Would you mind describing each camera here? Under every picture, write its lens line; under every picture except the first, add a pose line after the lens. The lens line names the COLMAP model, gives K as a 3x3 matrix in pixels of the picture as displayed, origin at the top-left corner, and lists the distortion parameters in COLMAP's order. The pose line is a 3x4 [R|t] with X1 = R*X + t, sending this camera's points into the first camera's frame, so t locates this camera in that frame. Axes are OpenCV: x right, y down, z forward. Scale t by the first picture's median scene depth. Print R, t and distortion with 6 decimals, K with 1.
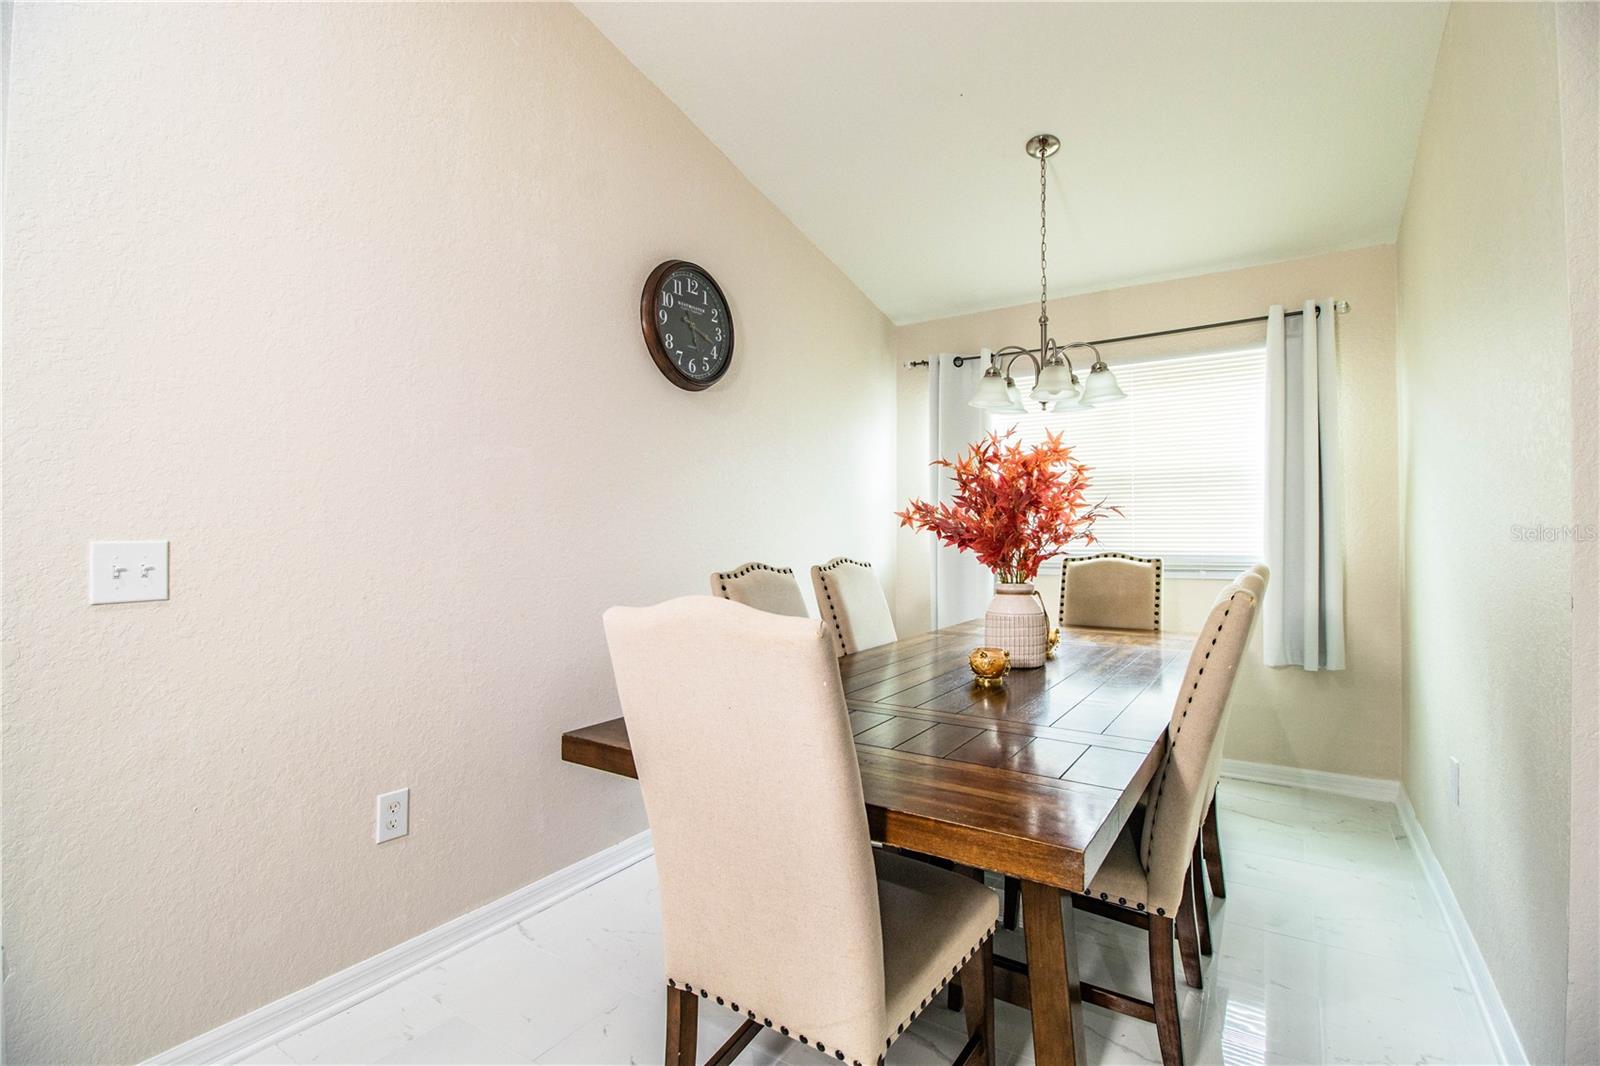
lens RADIAL K [[737.1, 0, 809.9], [0, 737.1, 524.4], [0, 0, 1]] dist [0.001440, -0.012939]
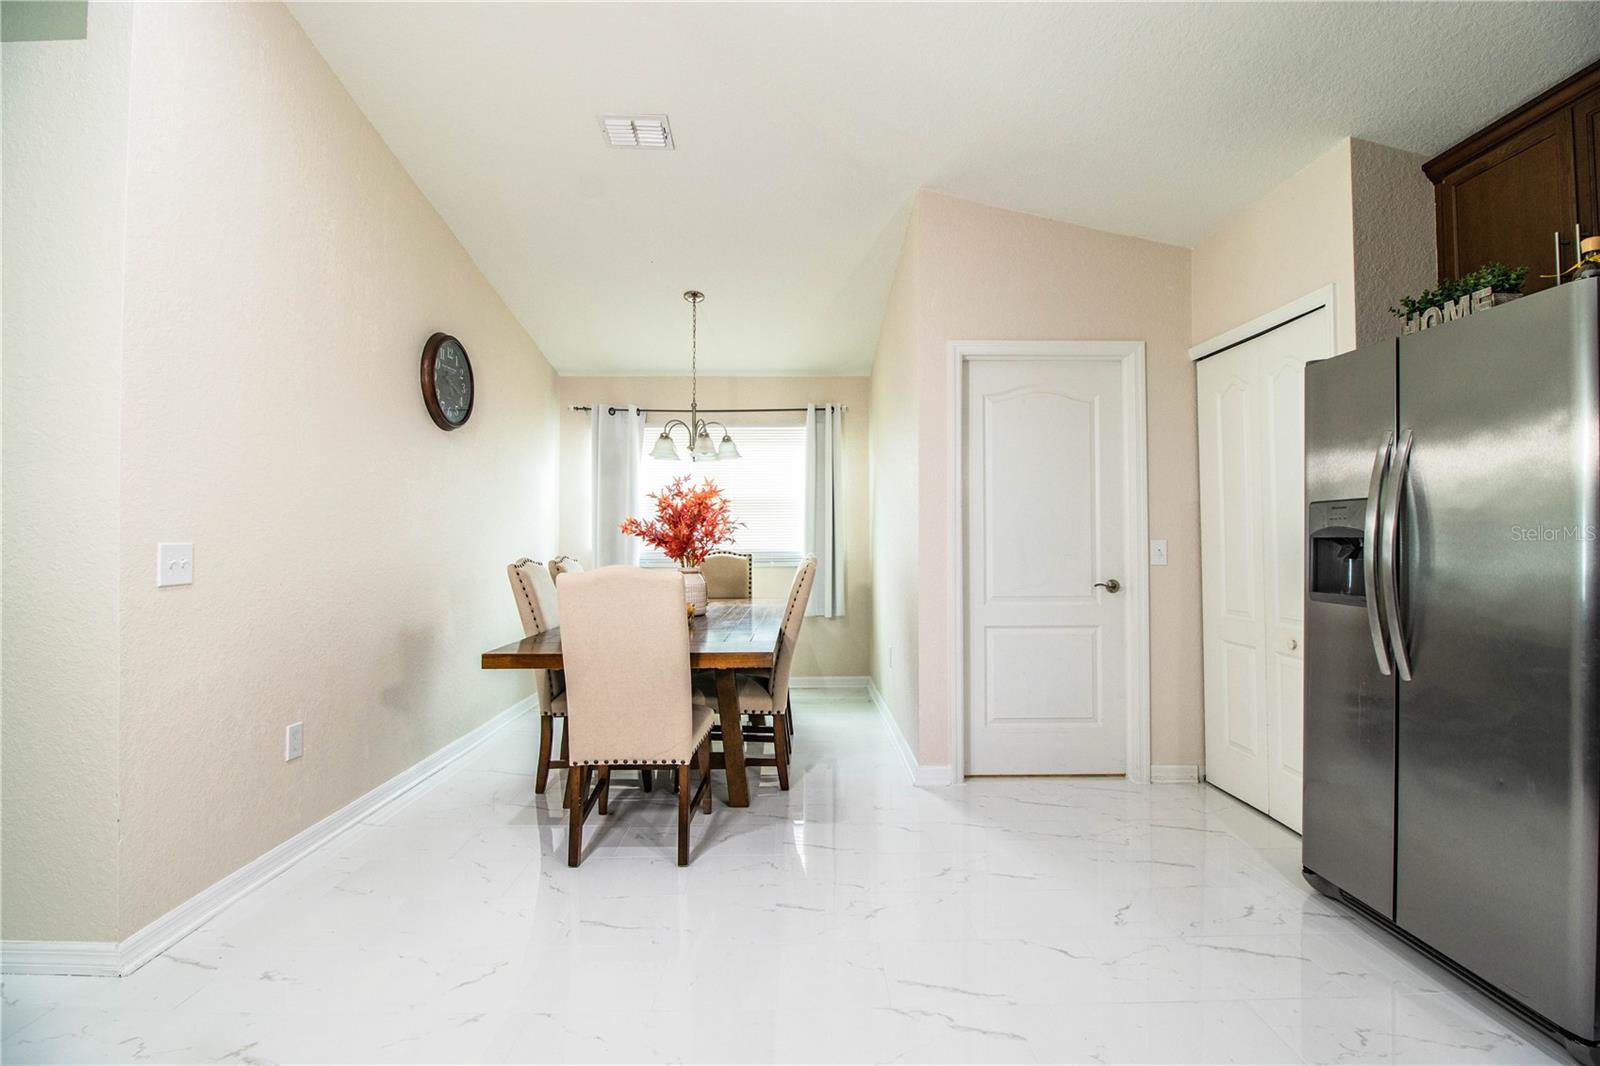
lens RADIAL K [[737.1, 0, 804.5], [0, 737.1, 530.3], [0, 0, 1]] dist [0.001440, -0.012939]
pose [[0.835071, 0.004644, 0.550122, -0.393997], [-0.004599, 0.999988, -0.001459, -0.003616], [-0.550123, -0.001311, 0.835083, -0.513589]]
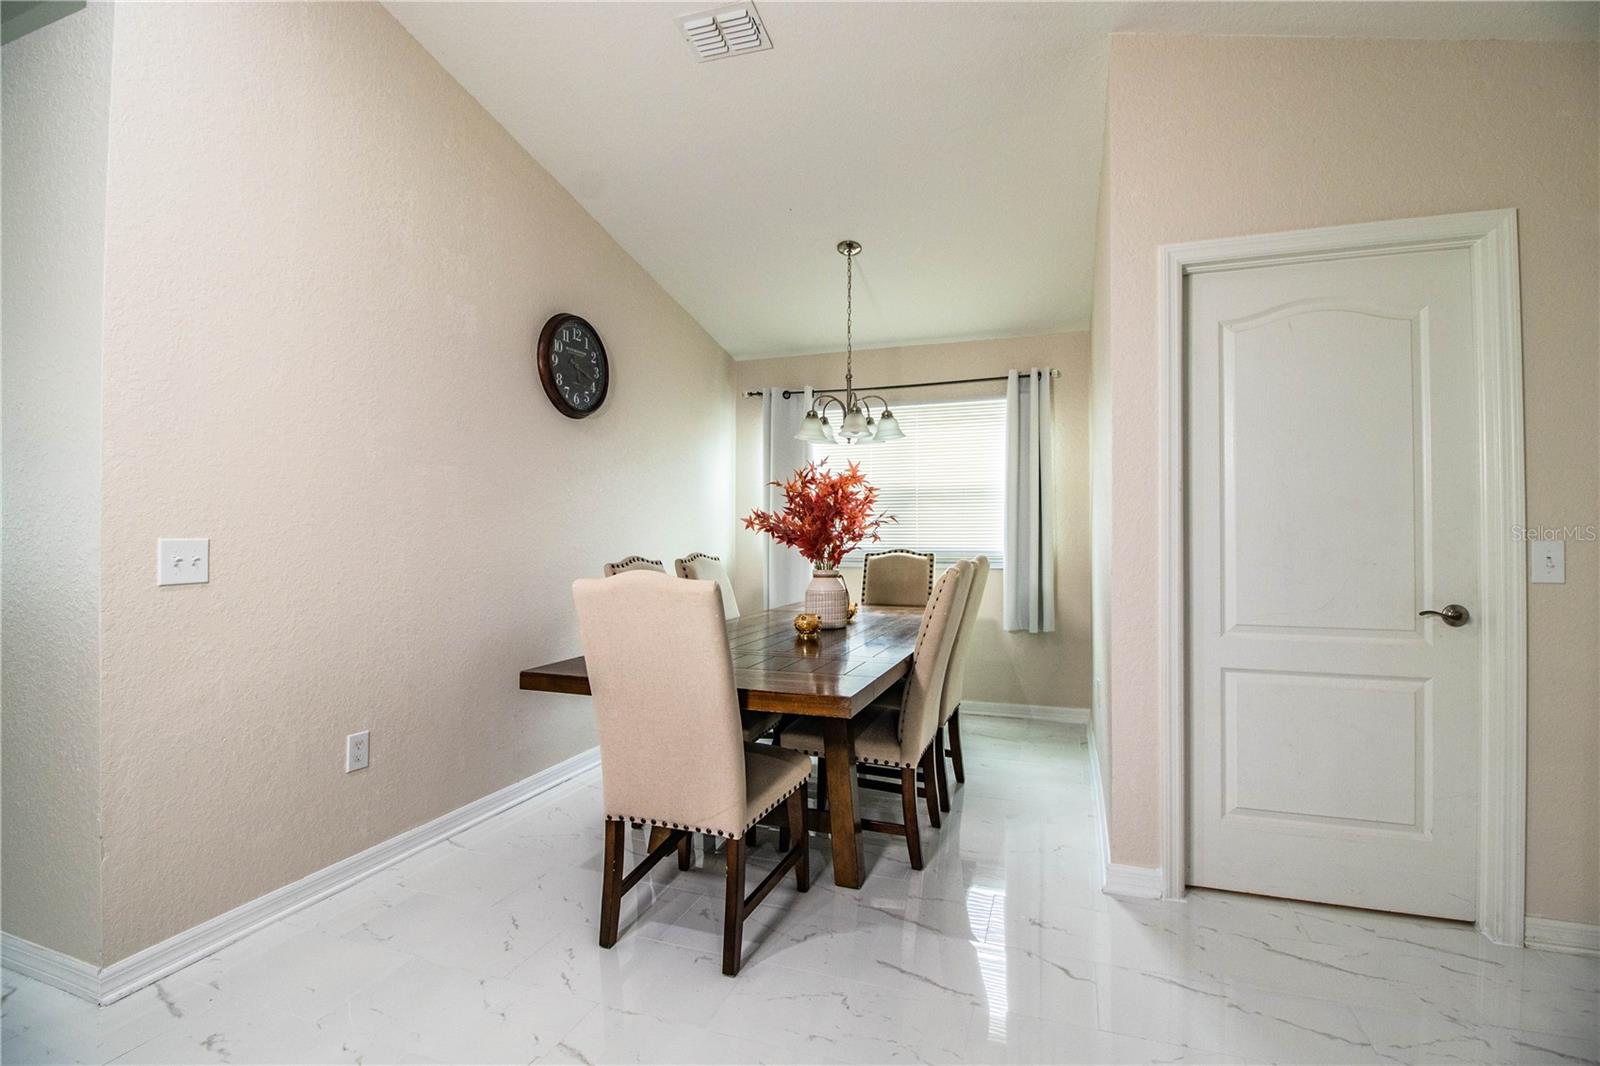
lens RADIAL K [[737.1, 0, 808.5], [0, 737.1, 527.8], [0, 0, 1]] dist [0.001440, -0.012939]
pose [[0.973384, 0.003946, 0.229146, -0.070072], [-0.004722, 0.999985, 0.002839, -0.003692], [-0.229132, -0.003846, 0.973388, -0.327790]]
